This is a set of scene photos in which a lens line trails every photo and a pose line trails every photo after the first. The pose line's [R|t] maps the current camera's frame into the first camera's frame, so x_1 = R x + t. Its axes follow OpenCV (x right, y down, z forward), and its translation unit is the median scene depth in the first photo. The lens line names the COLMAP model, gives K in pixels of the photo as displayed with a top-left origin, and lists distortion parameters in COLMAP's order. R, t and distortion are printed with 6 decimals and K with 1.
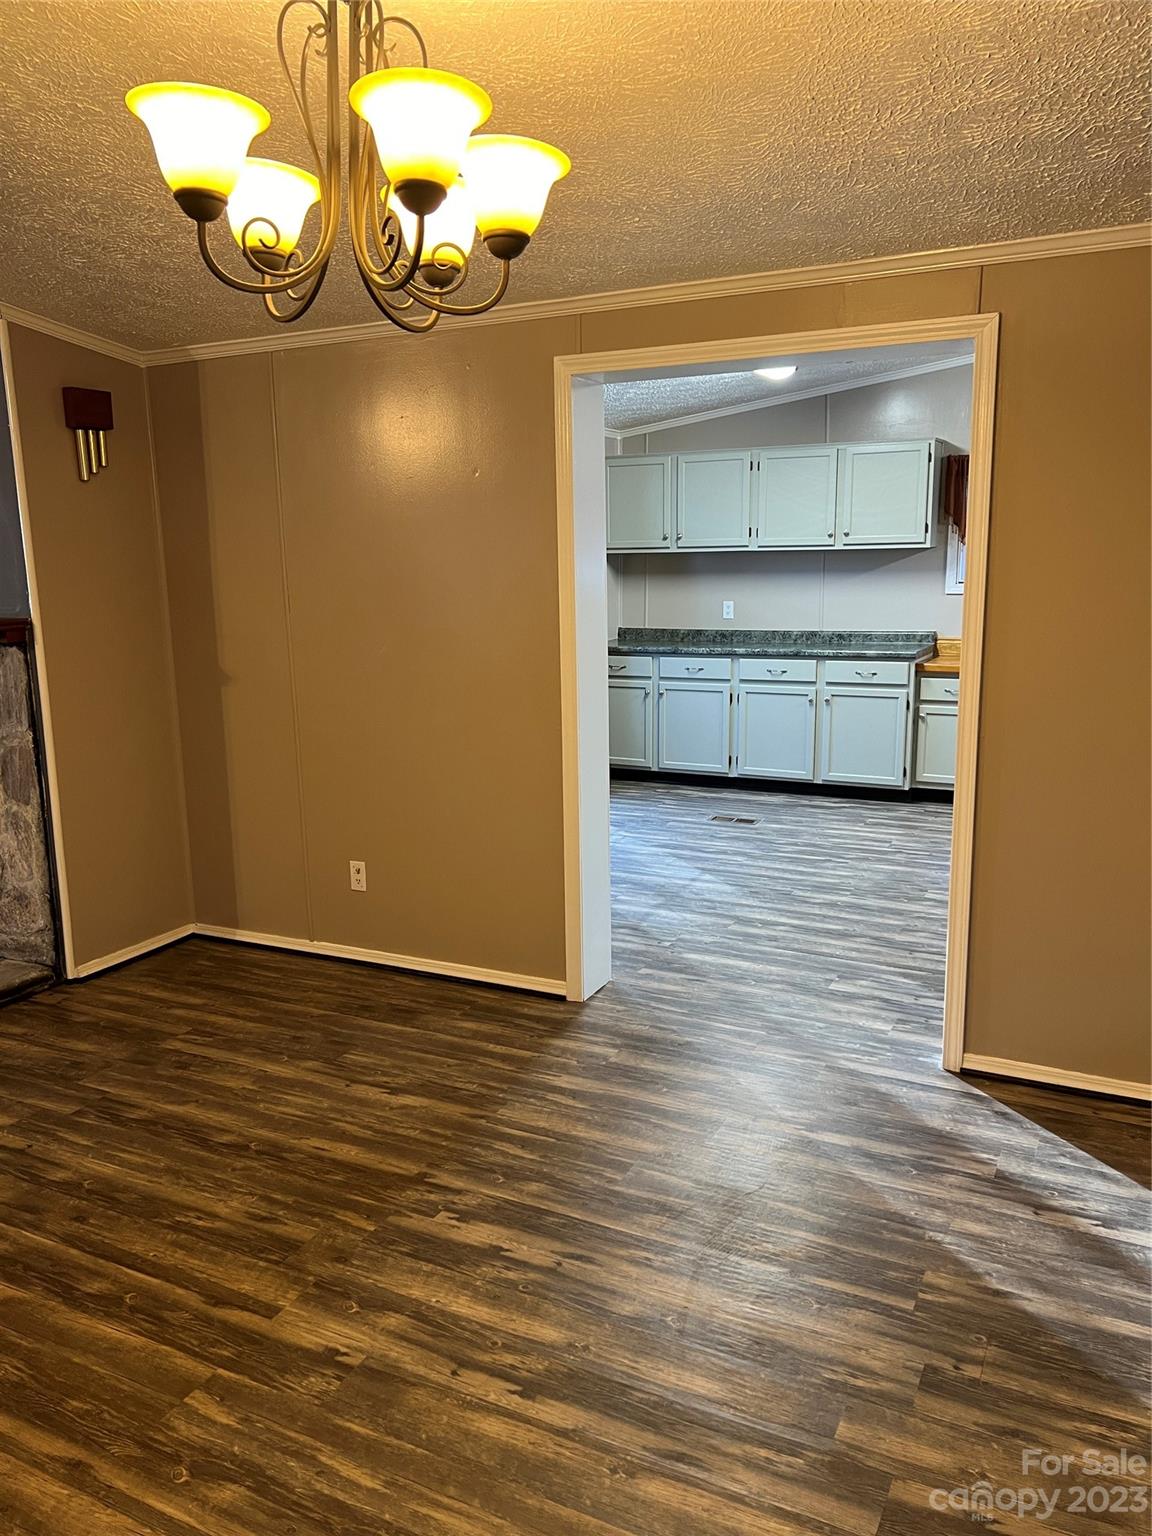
lens RADIAL K [[1147.8, 0, 572.5], [0, 1147.8, 774.8], [0, 0, 1]] dist [0.068323, -0.085973]
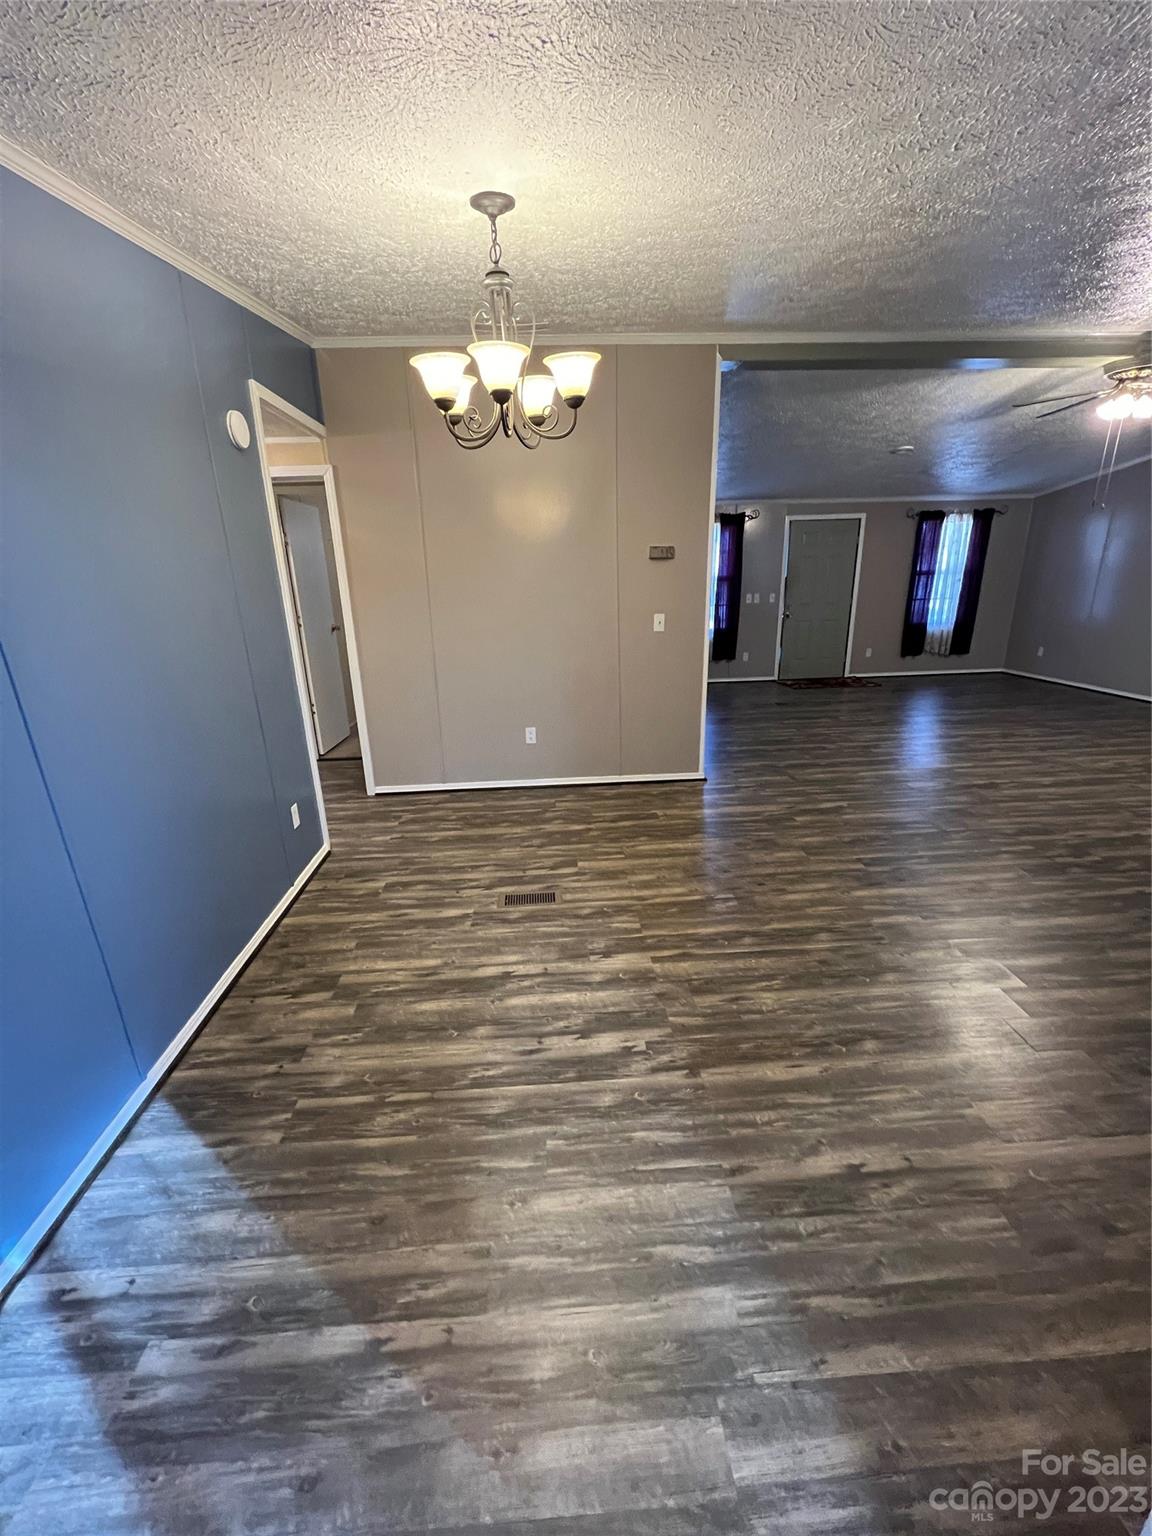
lens RADIAL K [[610.3, 0, 572.6], [0, 610.3, 768.2], [0, 0, 1]] dist [-0.002674, 0.000385]
pose [[-0.867798, 0.193115, -0.457858, 0.258199], [-0.052553, 0.880561, 0.471010, -0.282636], [0.494131, 0.432803, -0.754000, 1.535185]]
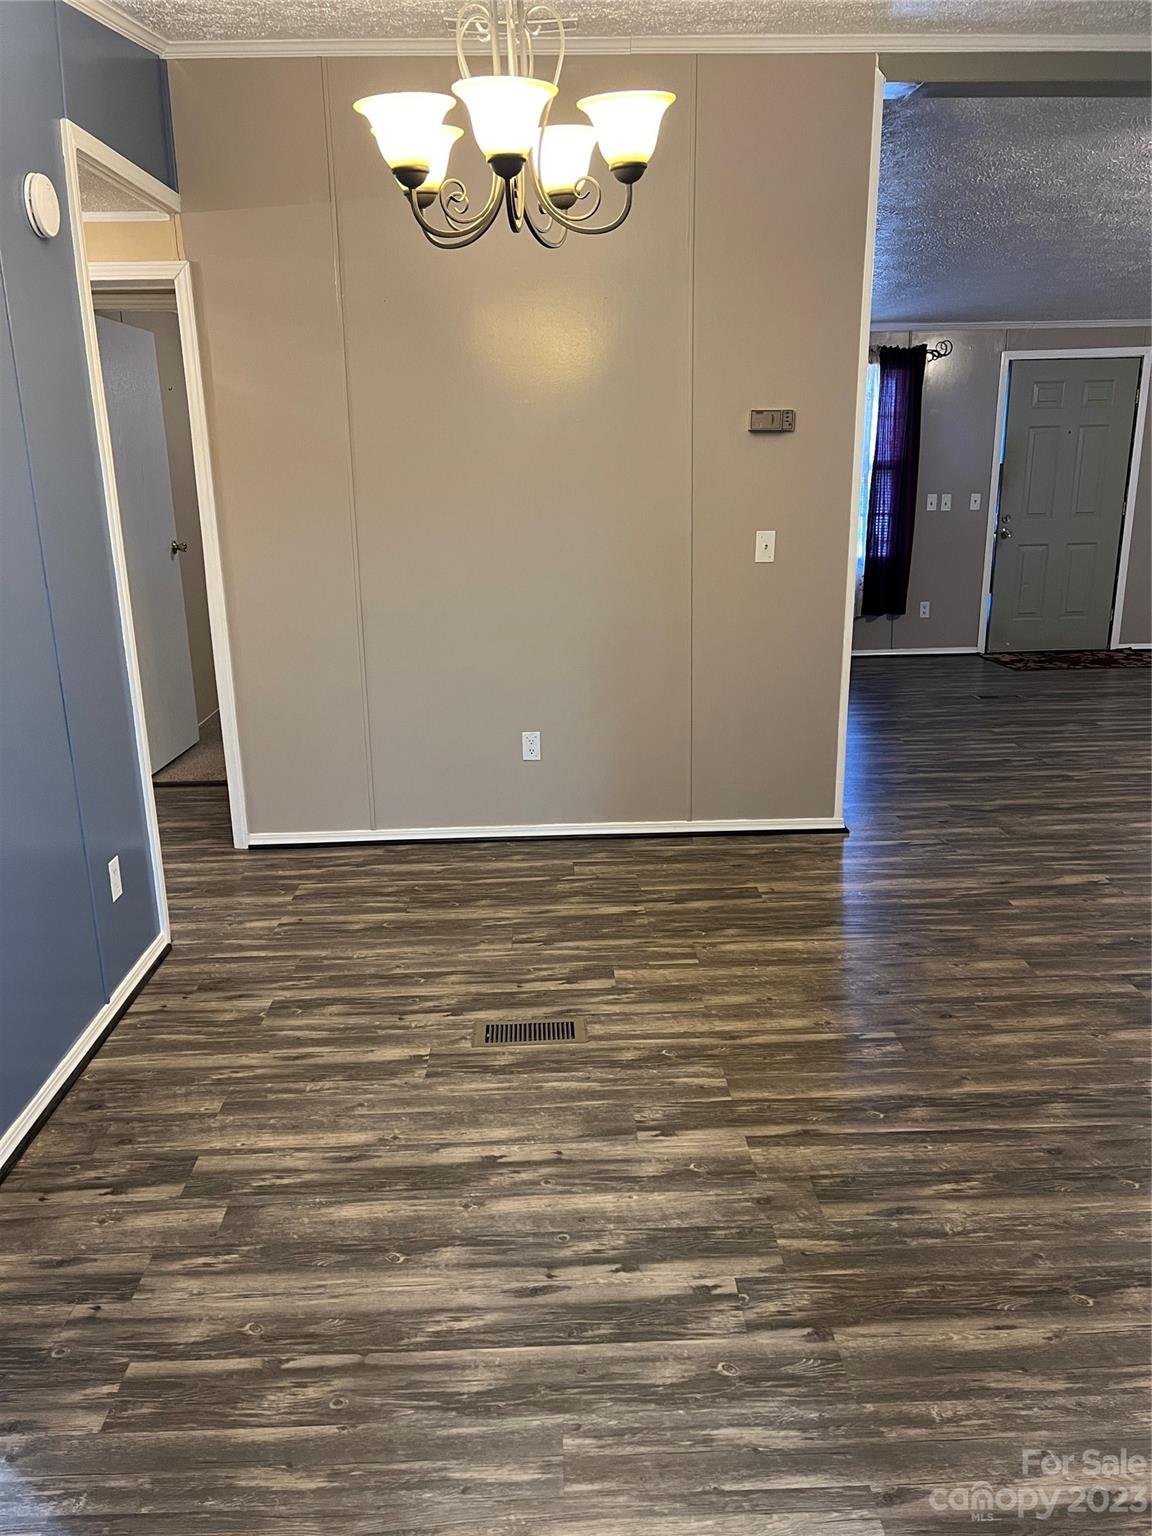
lens RADIAL K [[1147.8, 0, 572.5], [0, 1147.8, 774.8], [0, 0, 1]] dist [0.068323, -0.085973]
pose [[-0.879890, 0.162728, -0.446446, 0.311067], [-0.057563, 0.896112, 0.440080, -0.304322], [0.471678, 0.412921, -0.779112, 1.596180]]
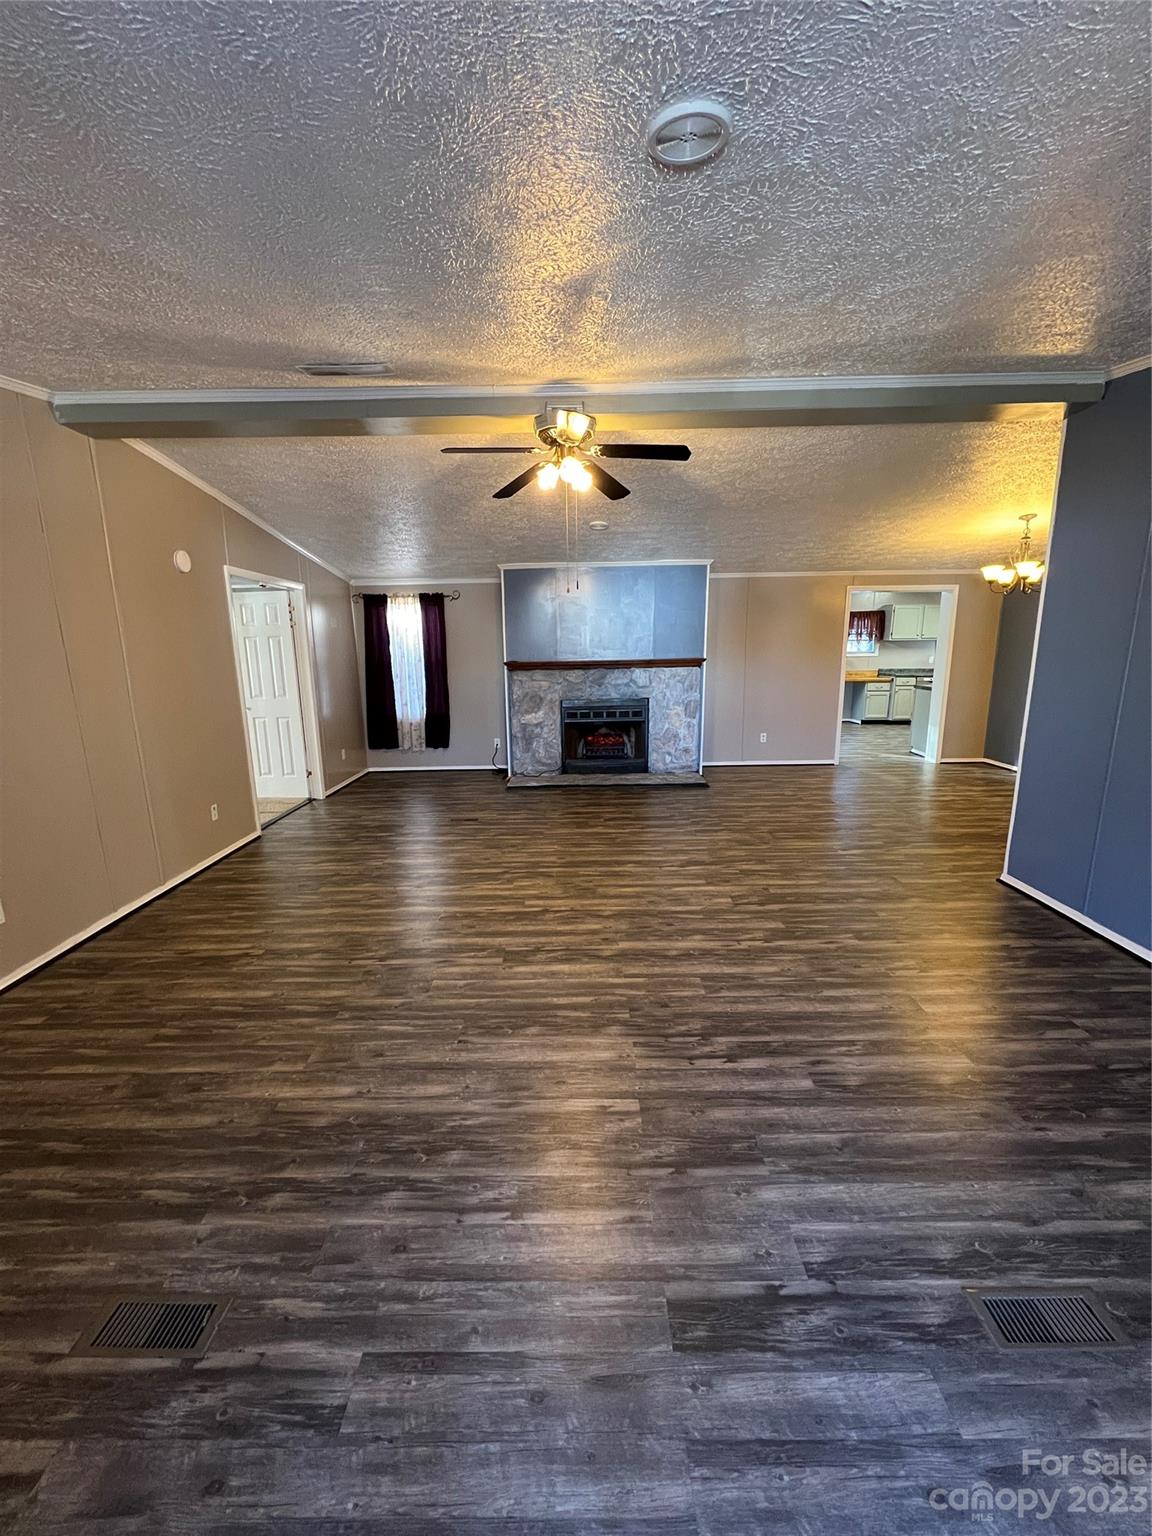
lens RADIAL K [[613.4, 0, 572.9], [0, 613.4, 768.5], [0, 0, 1]] dist [-0.001745, 0.000450]
pose [[0.896238, -0.082614, 0.435812, -2.558088], [0.083581, 0.996356, 0.016989, 0.178682], [-0.435627, 0.021199, 0.899878, -0.574385]]
